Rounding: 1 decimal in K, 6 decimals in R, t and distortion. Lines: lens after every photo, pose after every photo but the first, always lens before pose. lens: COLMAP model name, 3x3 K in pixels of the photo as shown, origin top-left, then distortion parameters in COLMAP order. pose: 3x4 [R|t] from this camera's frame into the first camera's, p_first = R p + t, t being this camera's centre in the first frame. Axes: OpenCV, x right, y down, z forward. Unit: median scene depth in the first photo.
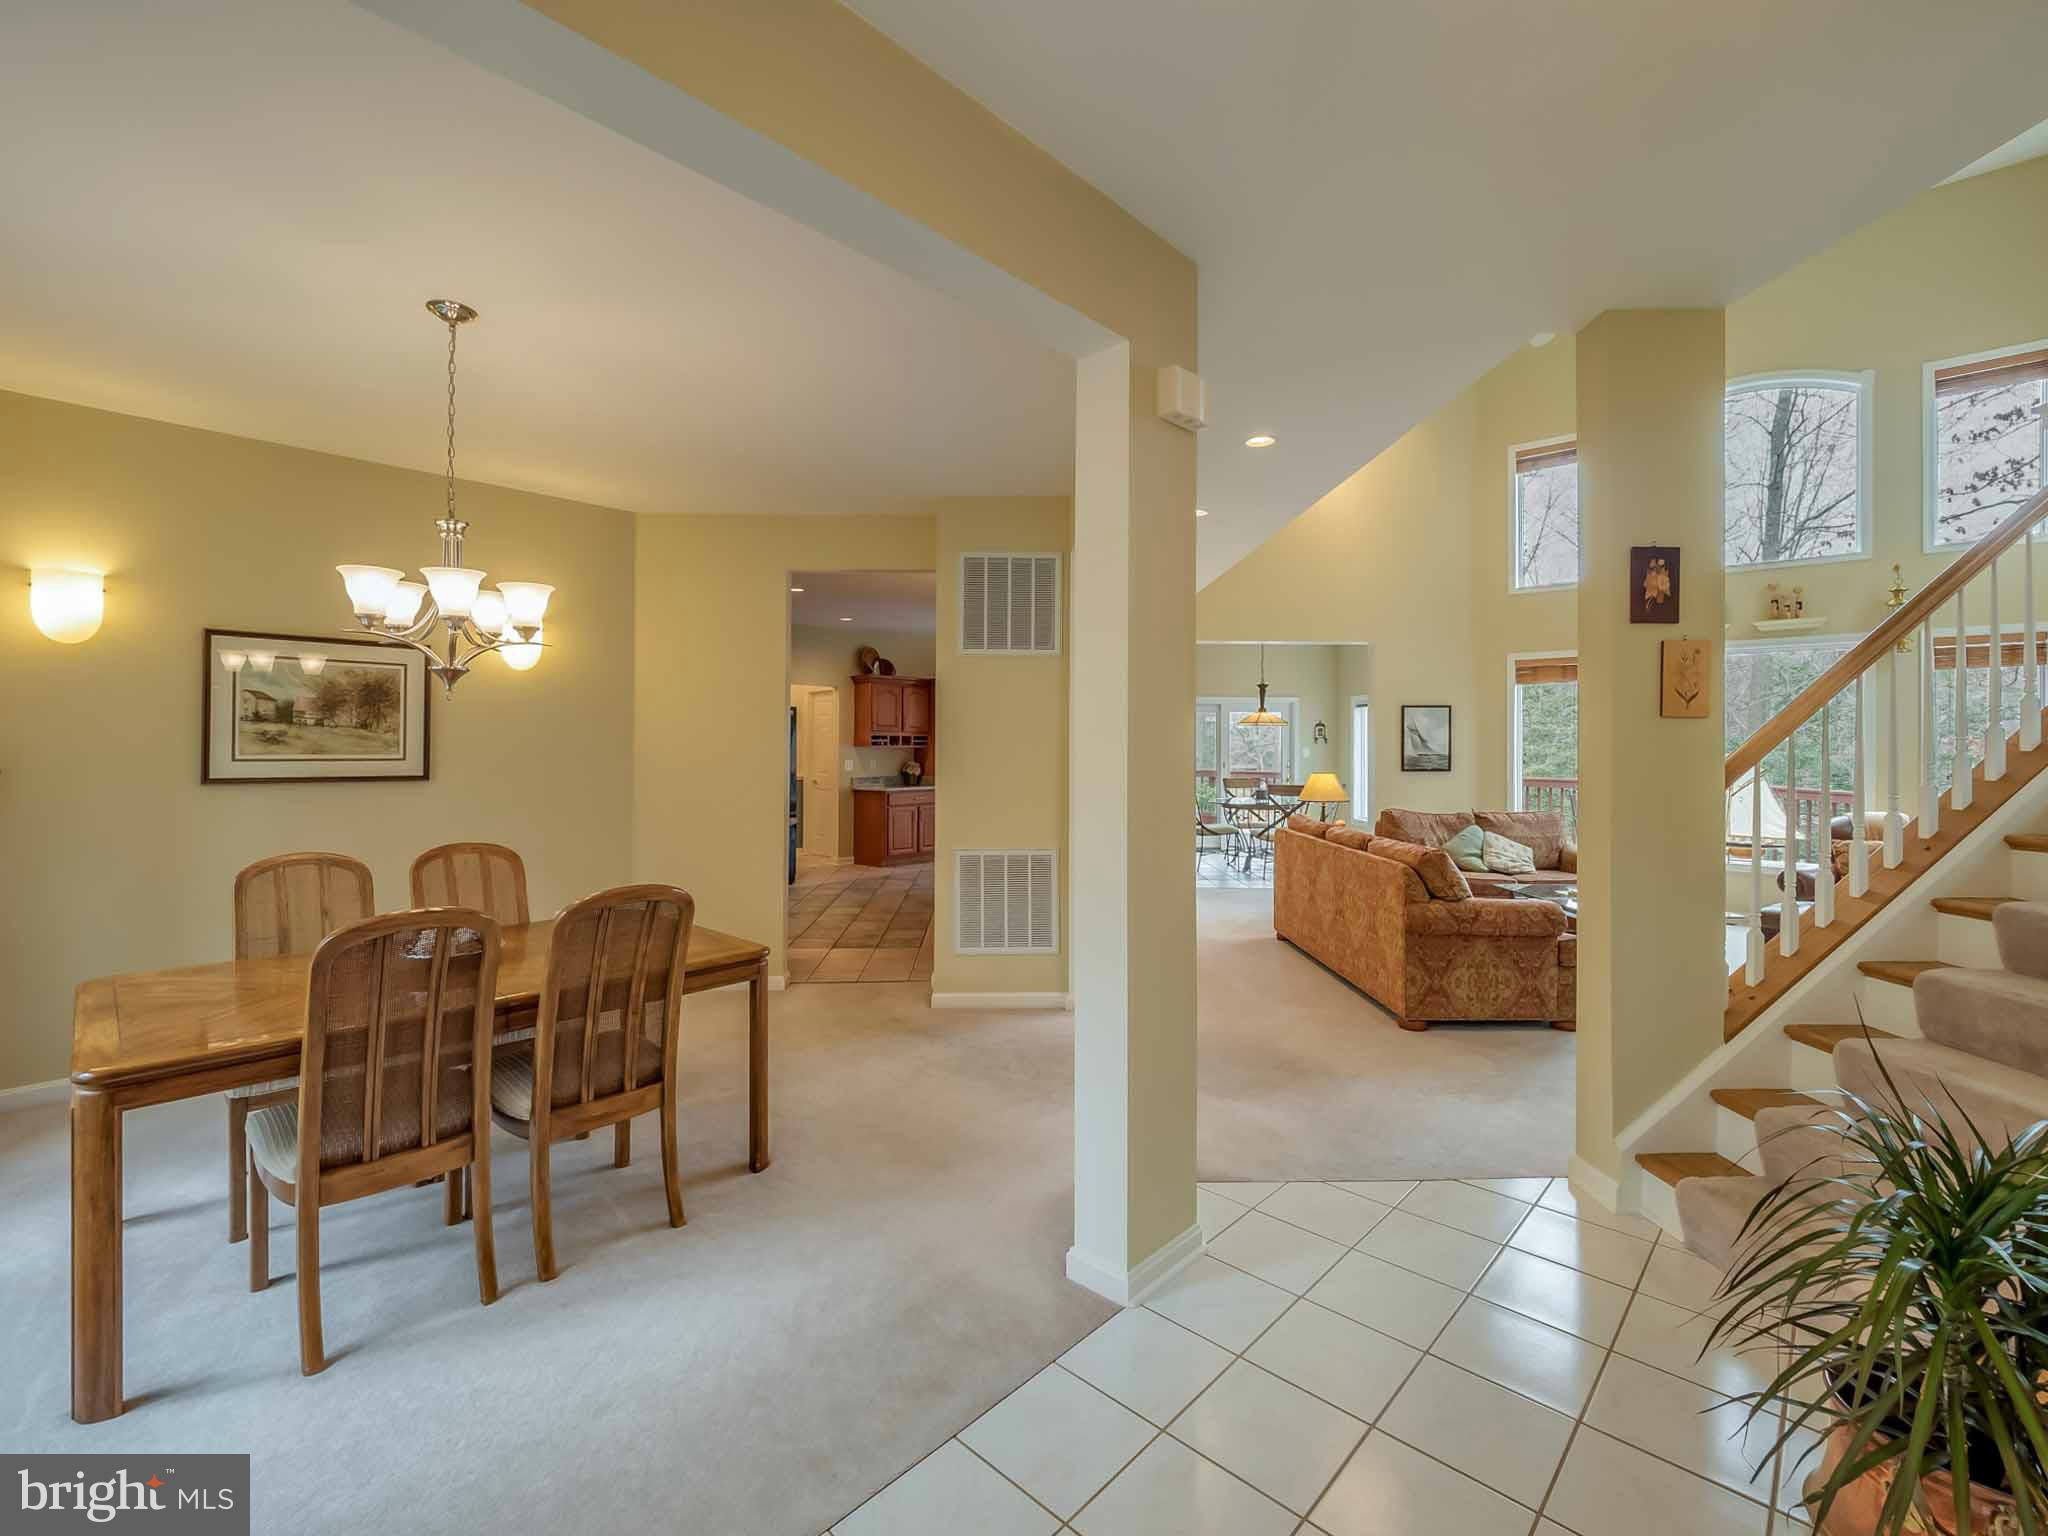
lens RADIAL K [[866.0, 0, 1018.3], [0, 866.0, 742.9], [0, 0, 1]] dist [-0.002239, -0.002226]
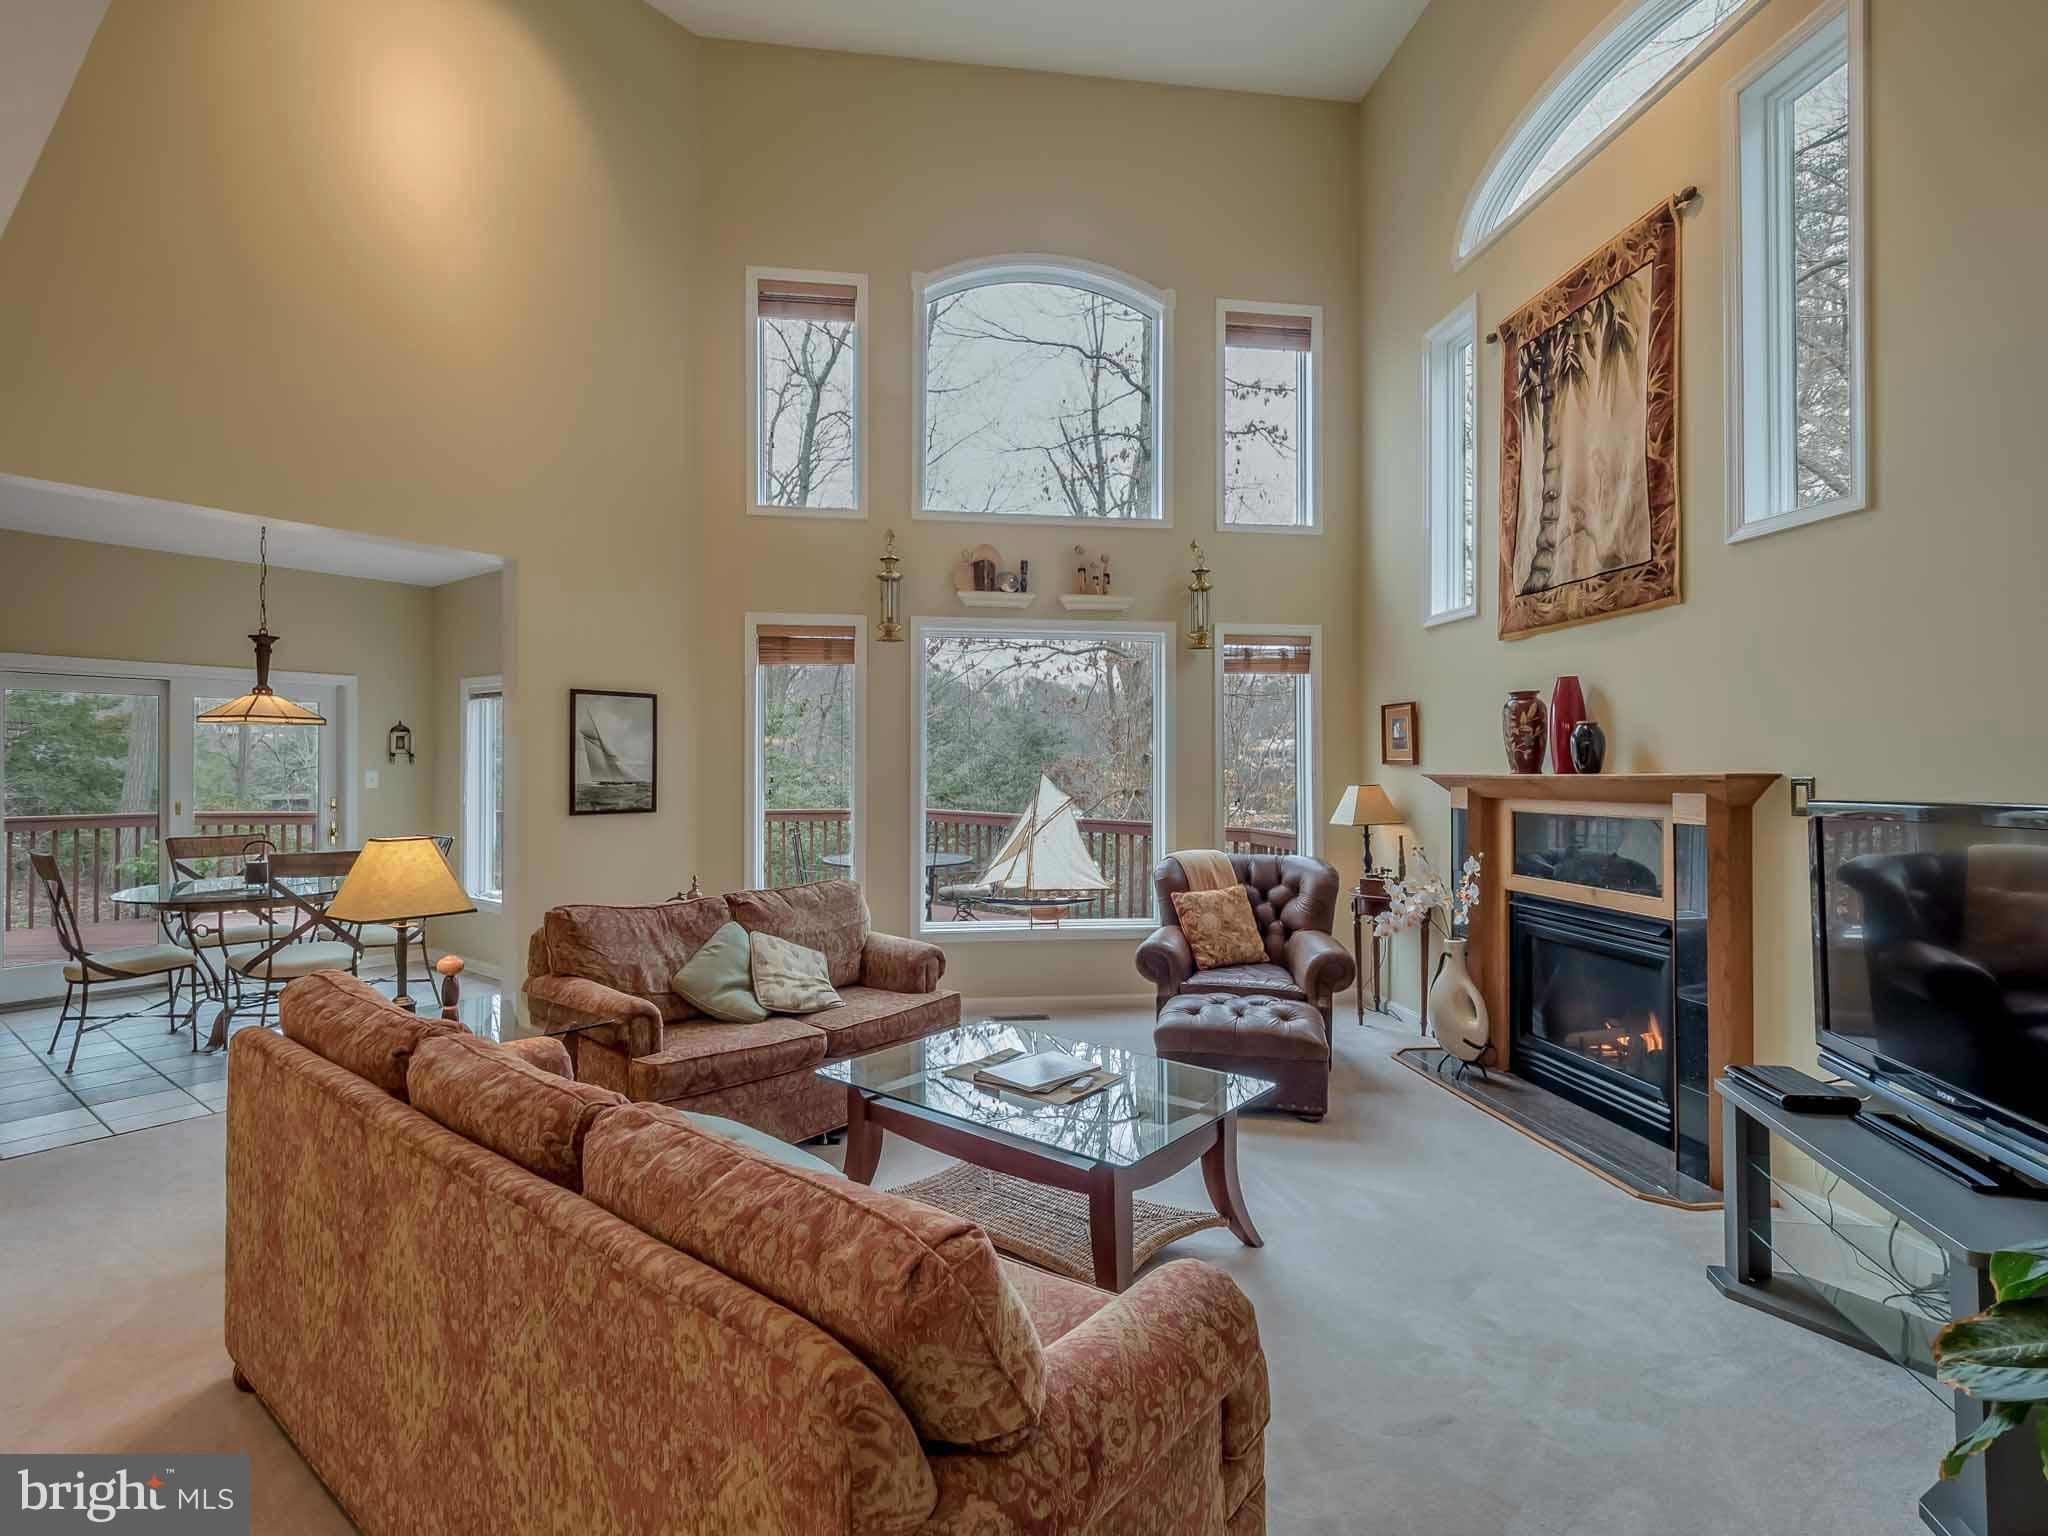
lens RADIAL K [[1000.7, 0, 1013.9], [0, 1000.7, 771.1], [0, 0, 1]] dist [-0.004663, -0.000781]
pose [[0.635520, -0.003817, 0.772075, 0.126668], [-0.001466, 0.999980, 0.006150, 0.001668], [-0.772083, -0.005041, 0.635501, 0.352457]]
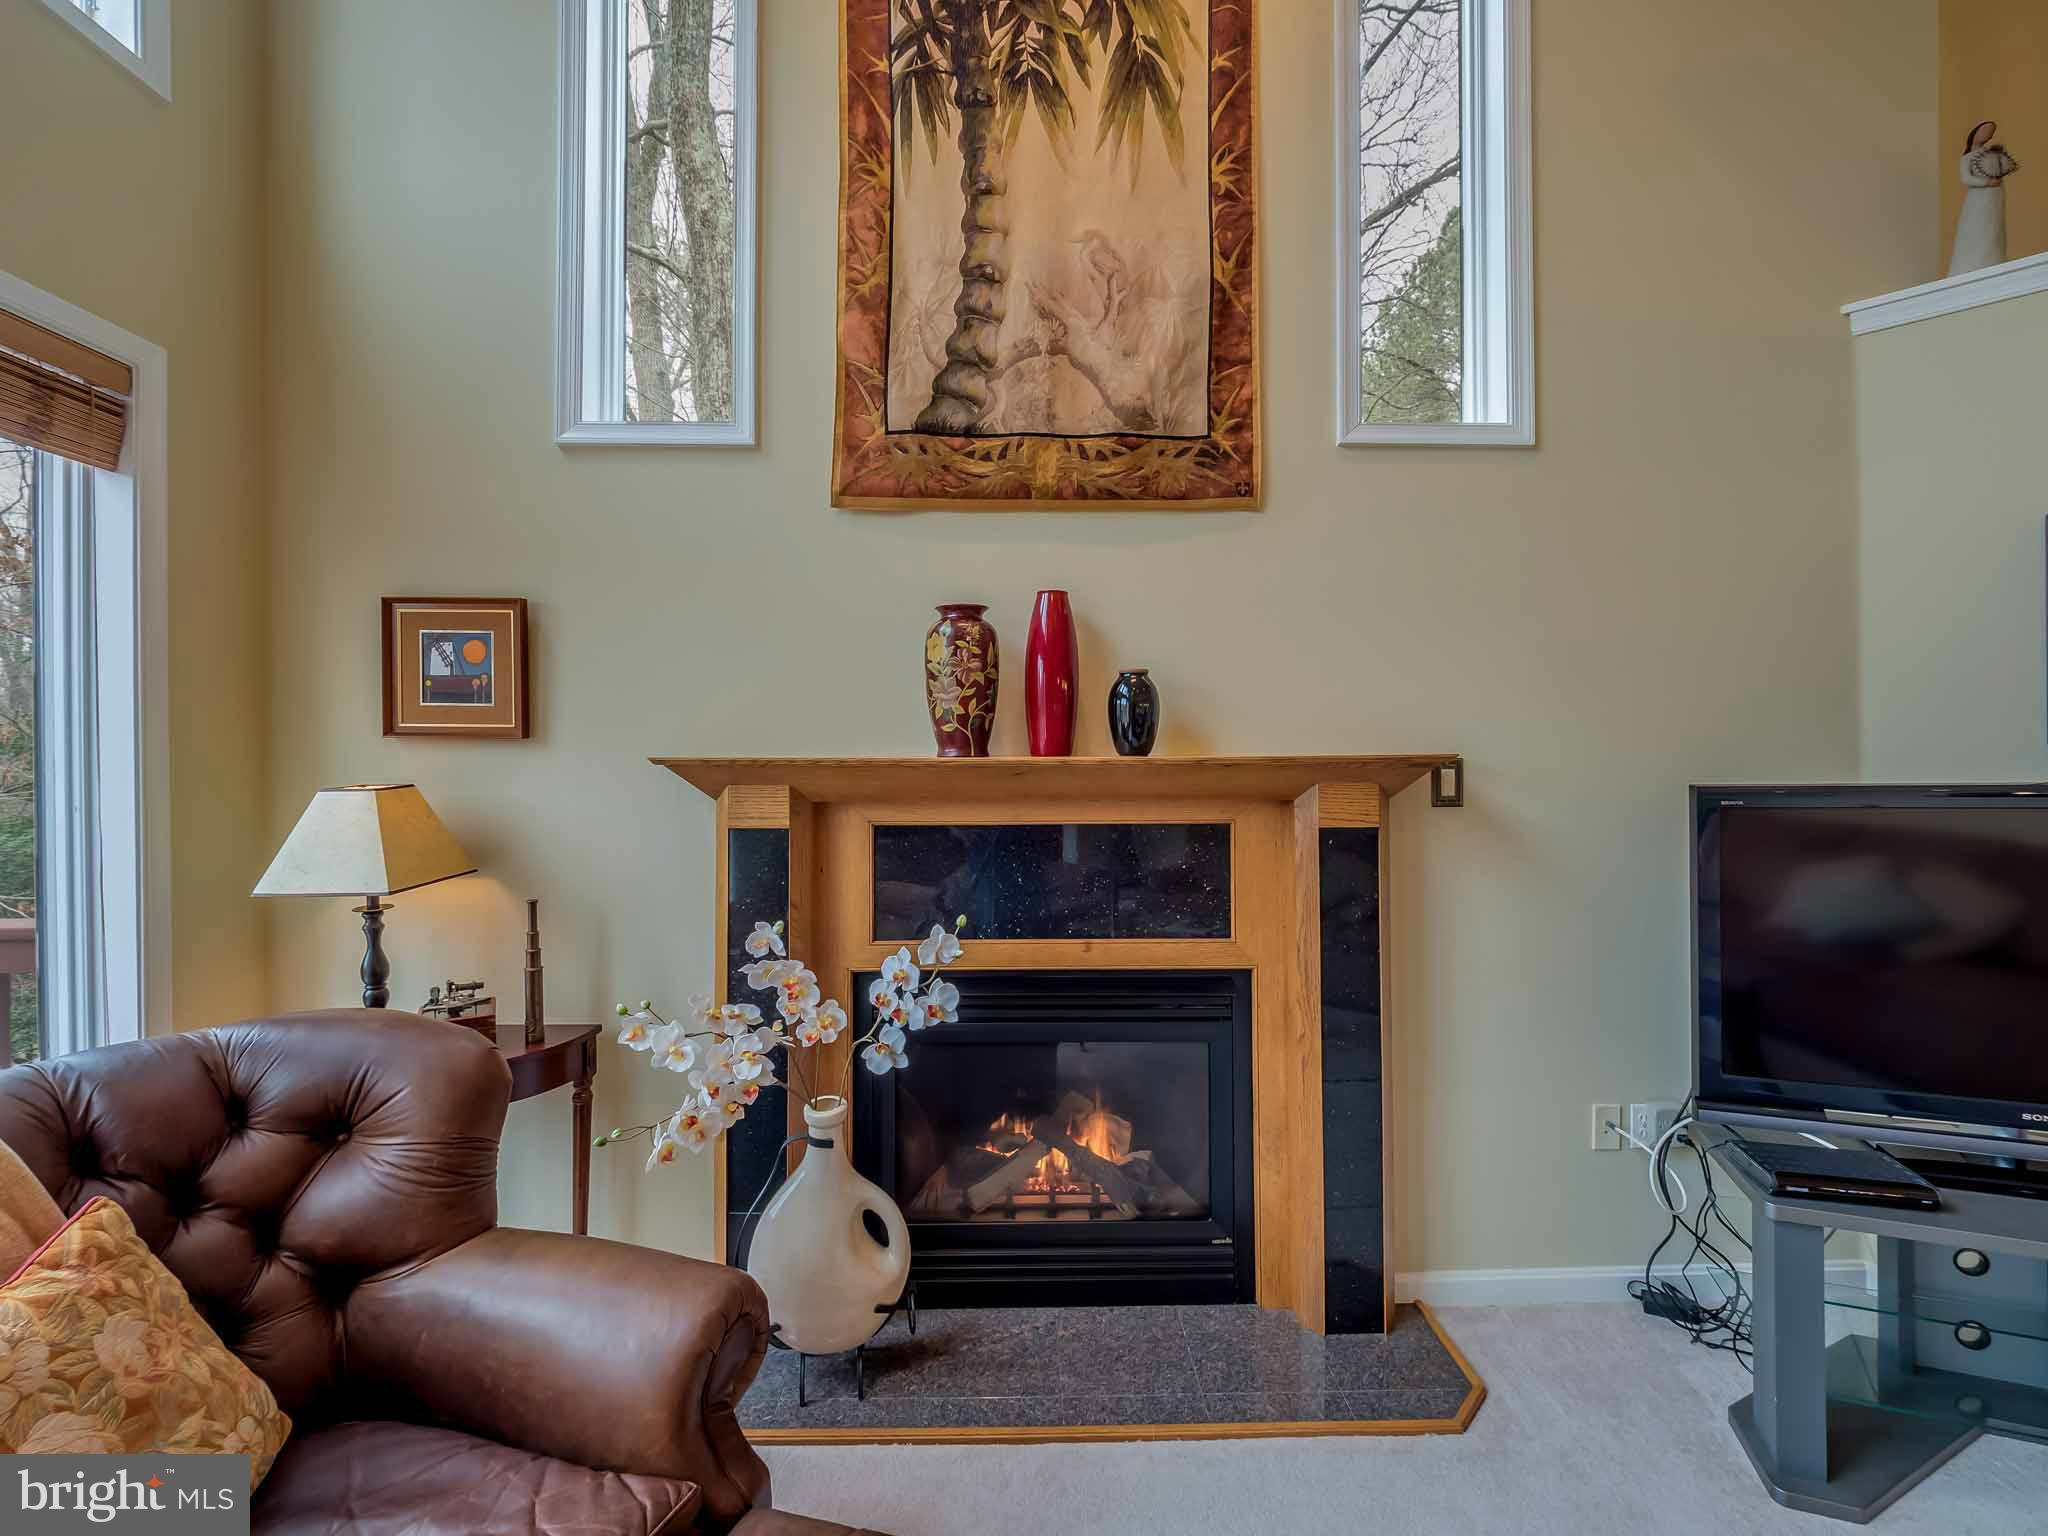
lens RADIAL K [[866.0, 0, 1036.5], [0, 866.0, 756.9], [0, 0, 1]] dist [-0.002239, -0.002226]
pose [[-0.700564, -0.000659, 0.713590, 0.453786], [-0.004205, 0.999986, -0.003205, 0.005944], [-0.713578, -0.005246, -0.700557, 0.596263]]
